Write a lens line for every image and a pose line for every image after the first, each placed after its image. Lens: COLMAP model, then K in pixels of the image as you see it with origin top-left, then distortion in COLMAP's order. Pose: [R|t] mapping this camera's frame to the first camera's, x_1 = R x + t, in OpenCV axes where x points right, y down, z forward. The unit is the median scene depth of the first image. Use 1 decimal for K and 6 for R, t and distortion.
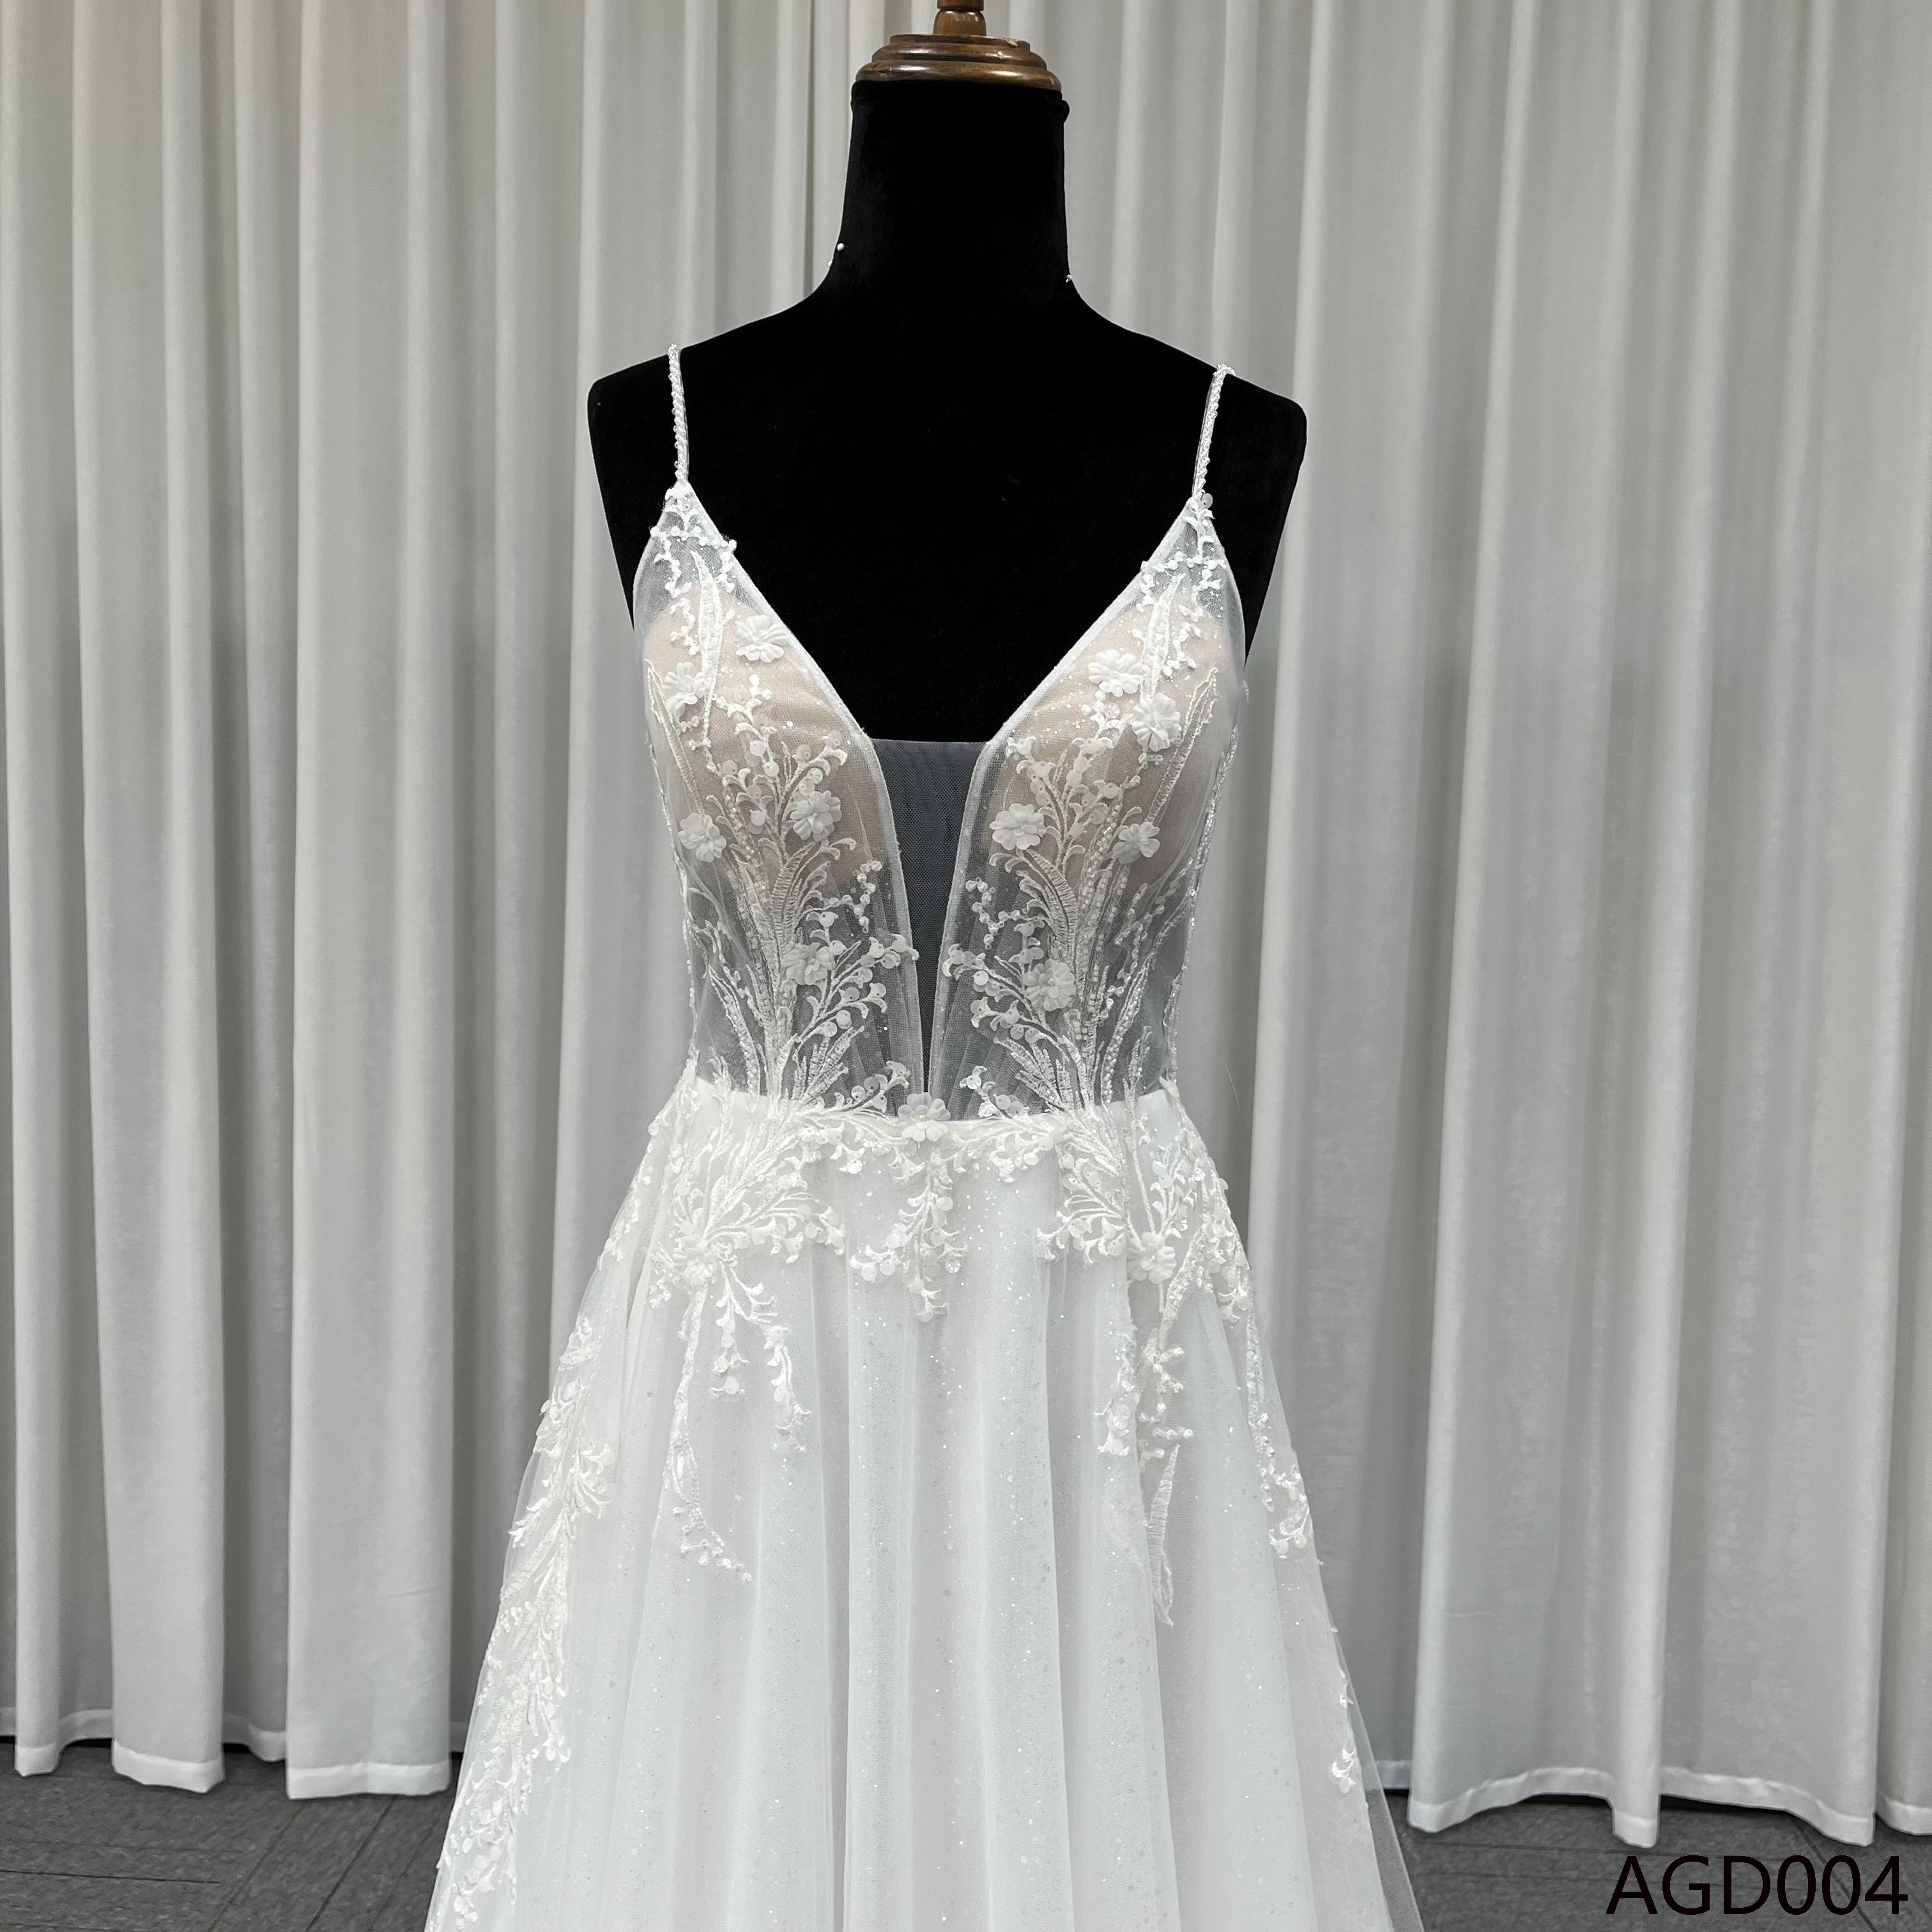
lens RADIAL K [[1913.0, 0, 968.6], [0, 1913.0, 973.8], [0, 0, 1]] dist [0.119199, -0.022044]
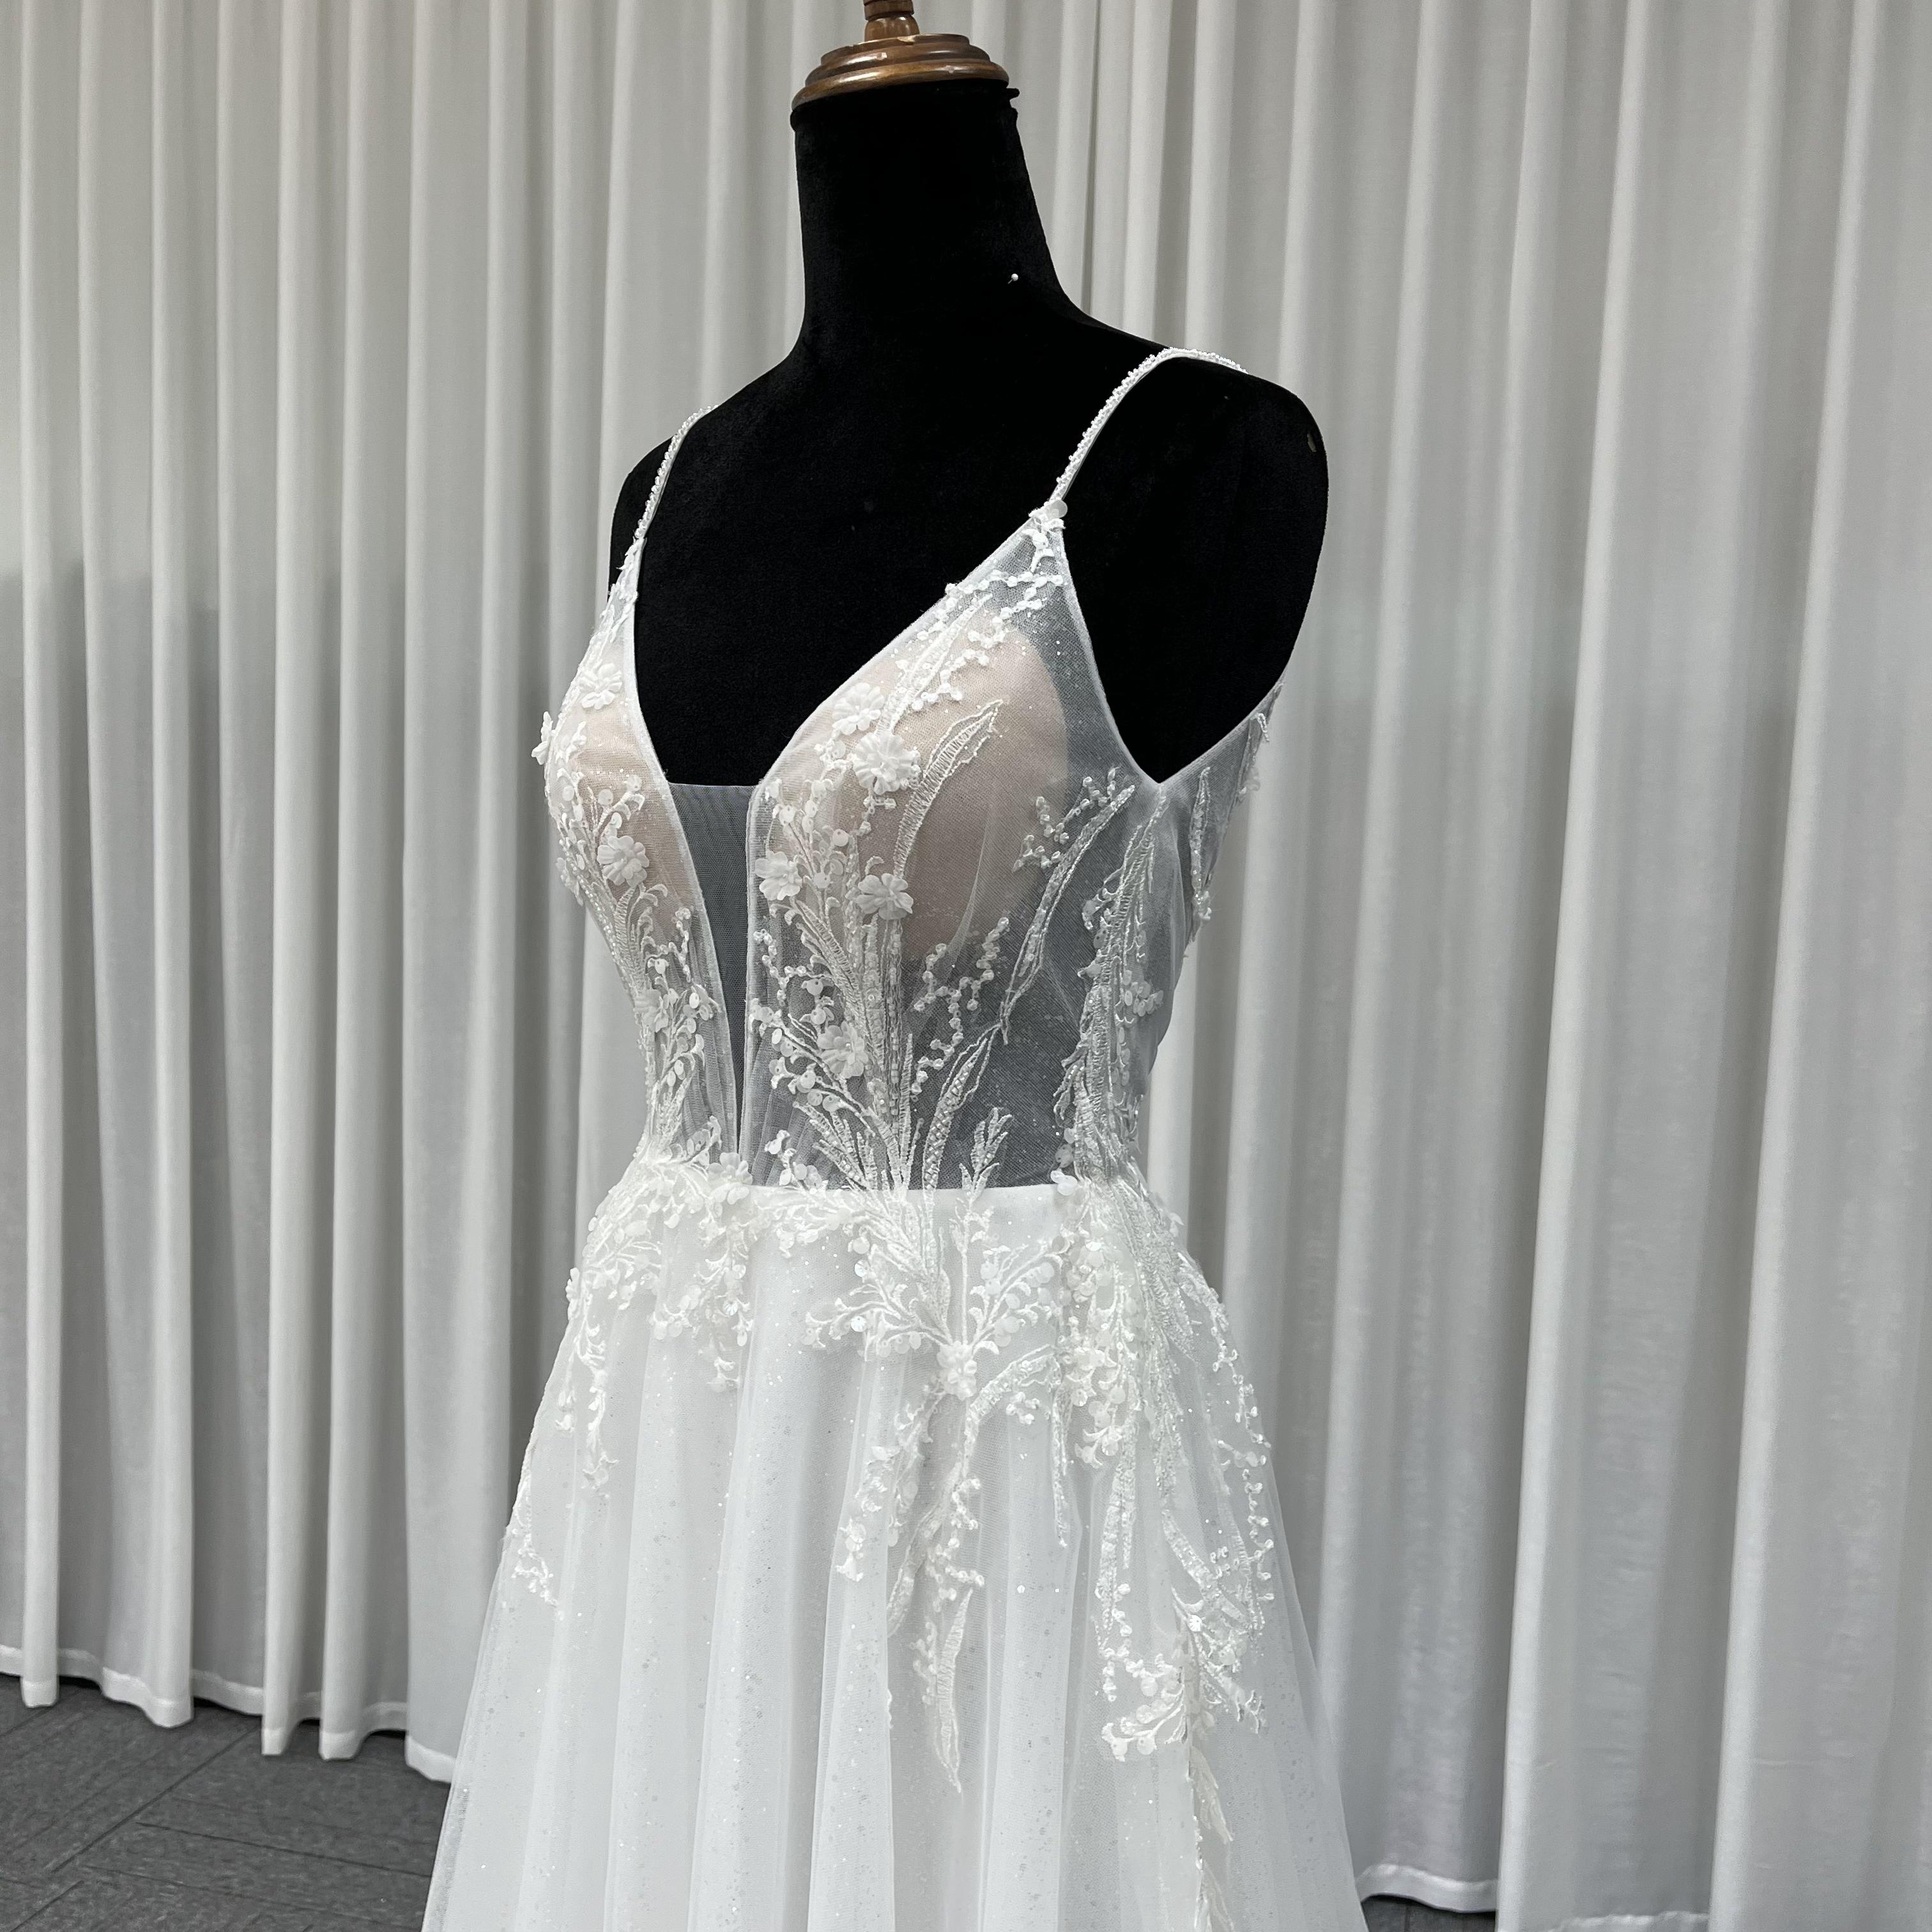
lens RADIAL K [[1984.3, 0, 960.1], [0, 1984.3, 990.2], [0, 0, 1]] dist [0.121136, 0.002582]
pose [[0.793999, 0.053158, -0.605591, 0.666521], [-0.072340, 0.997353, -0.007299, -0.019771], [0.603600, 0.049603, 0.795743, 0.276327]]
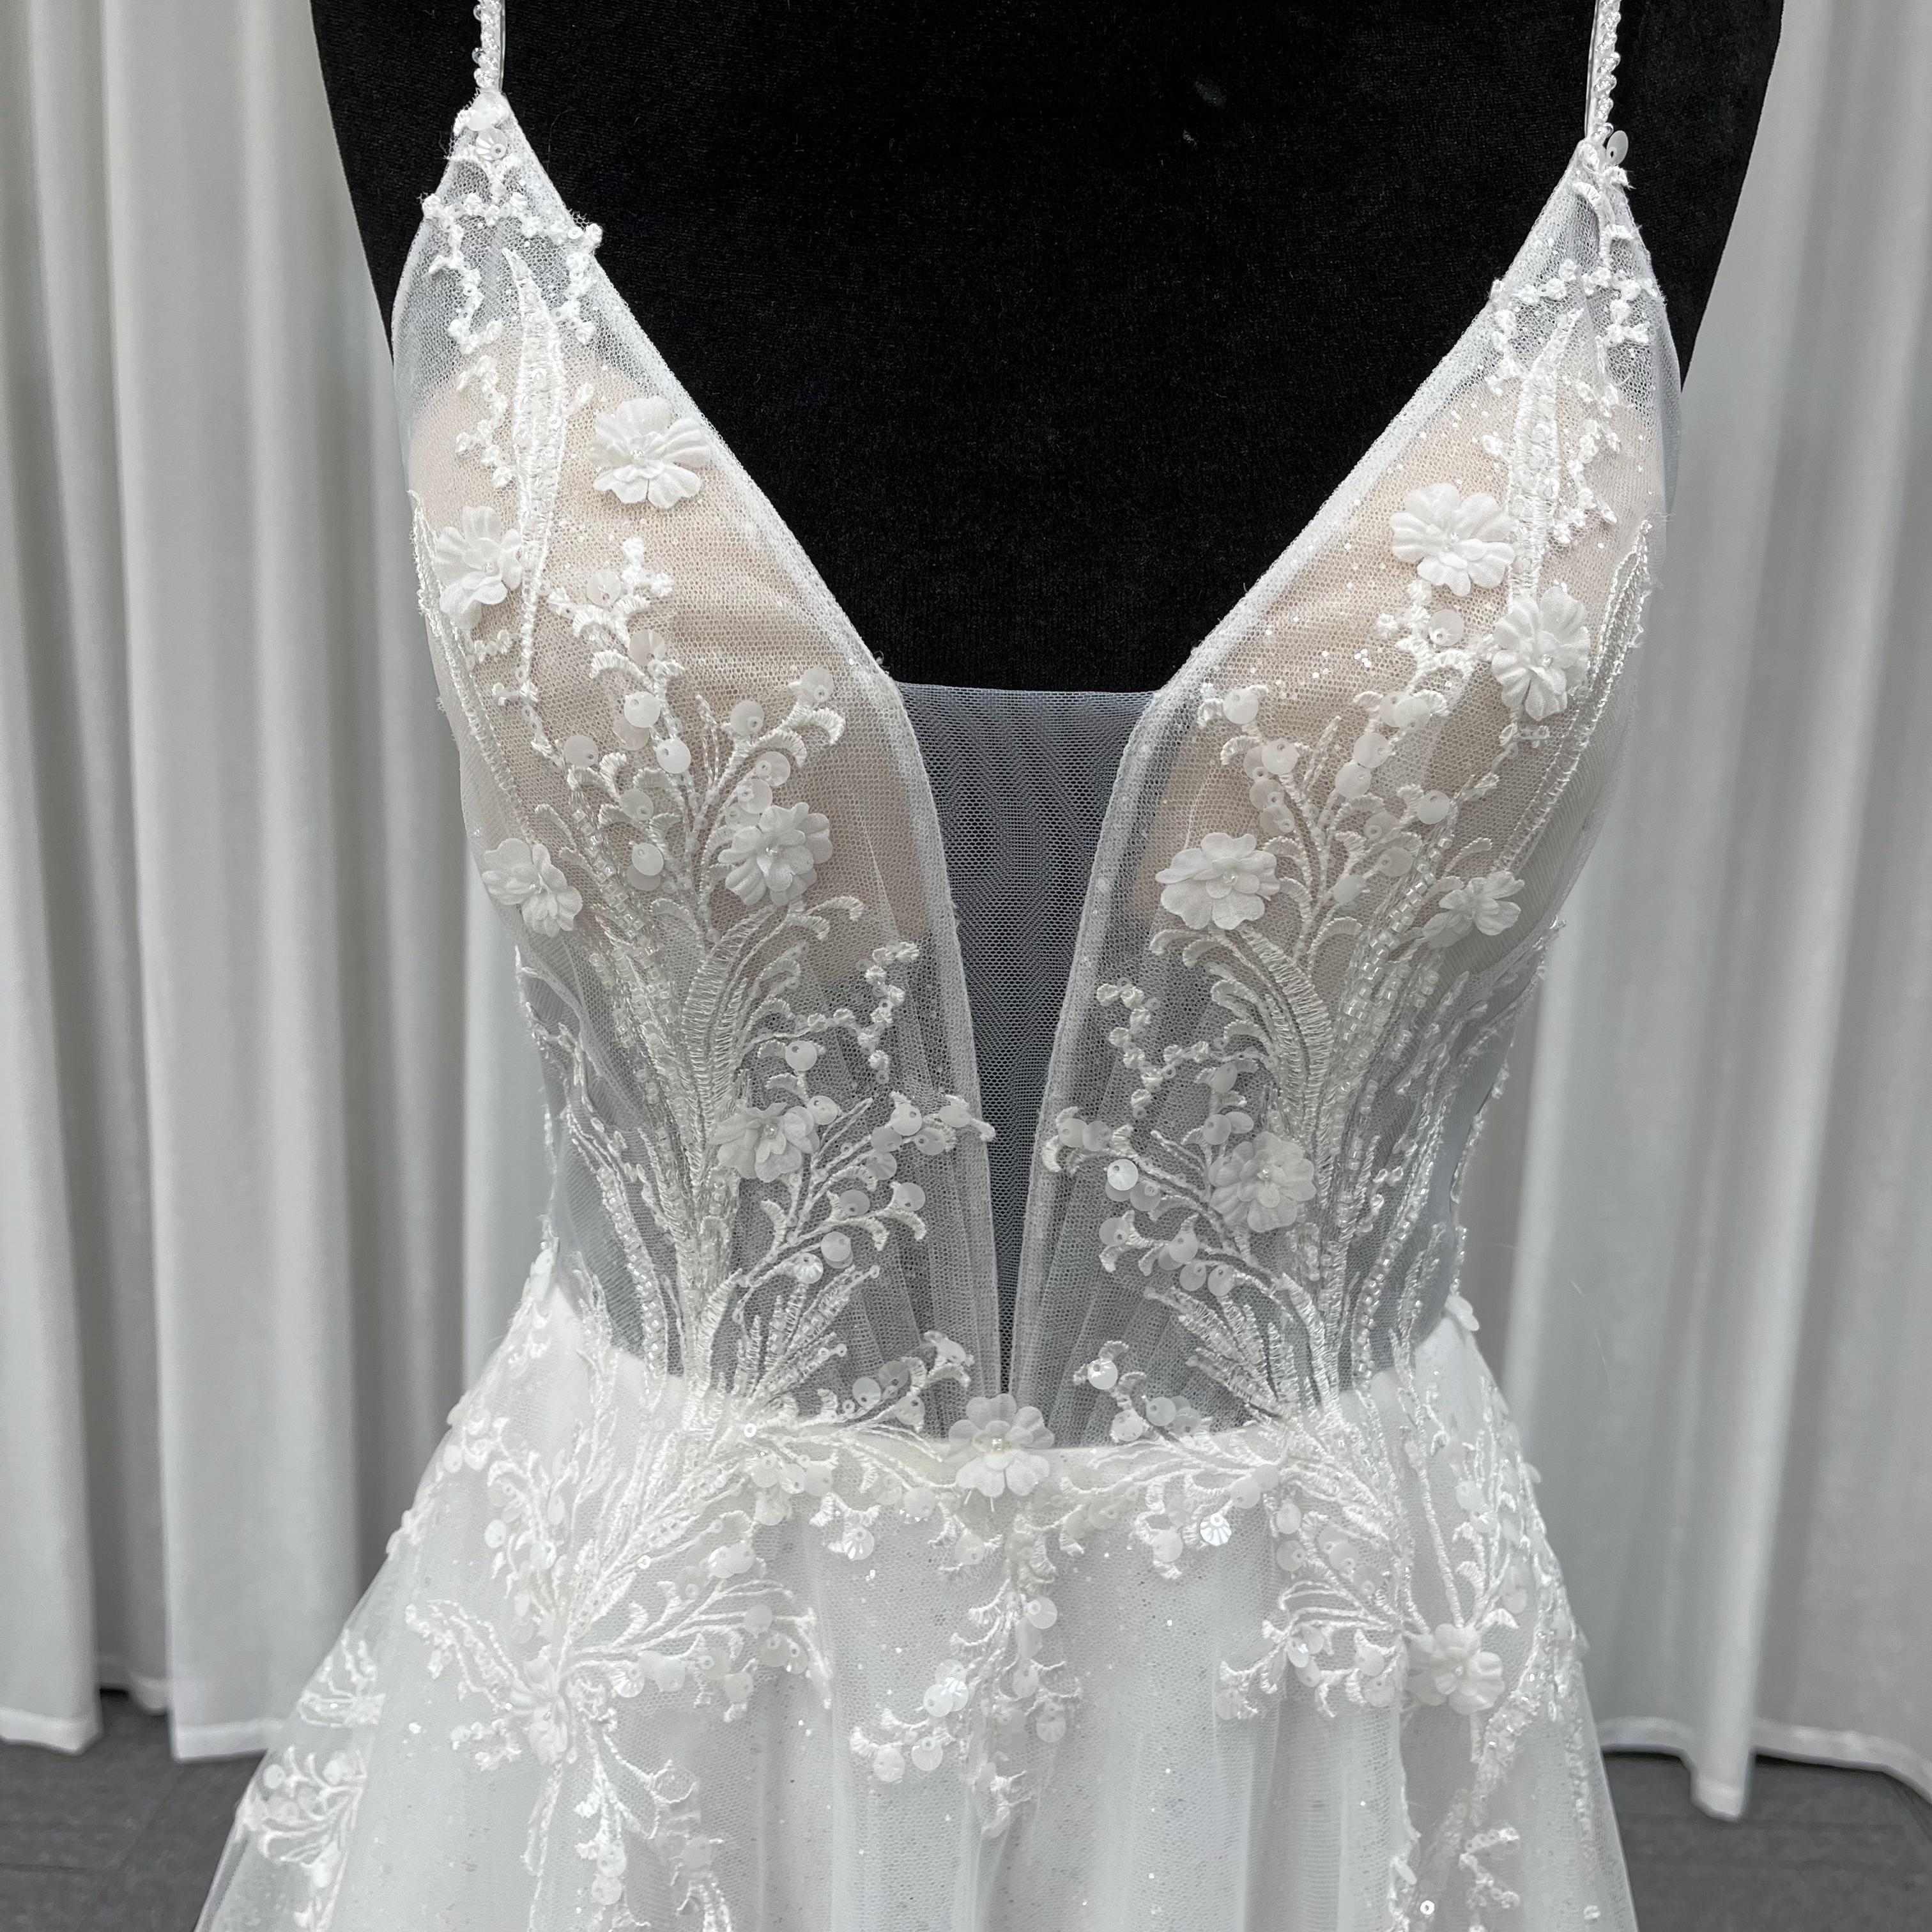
lens RADIAL K [[1946.4, 0, 974.7], [0, 1946.4, 983.6], [0, 0, 1]] dist [0.034308, -0.041365]
pose [[0.999962, 0.008080, 0.003265, -0.032579], [-0.008435, 0.991484, 0.129955, -0.108540], [-0.002187, -0.129978, 0.991514, 0.521320]]
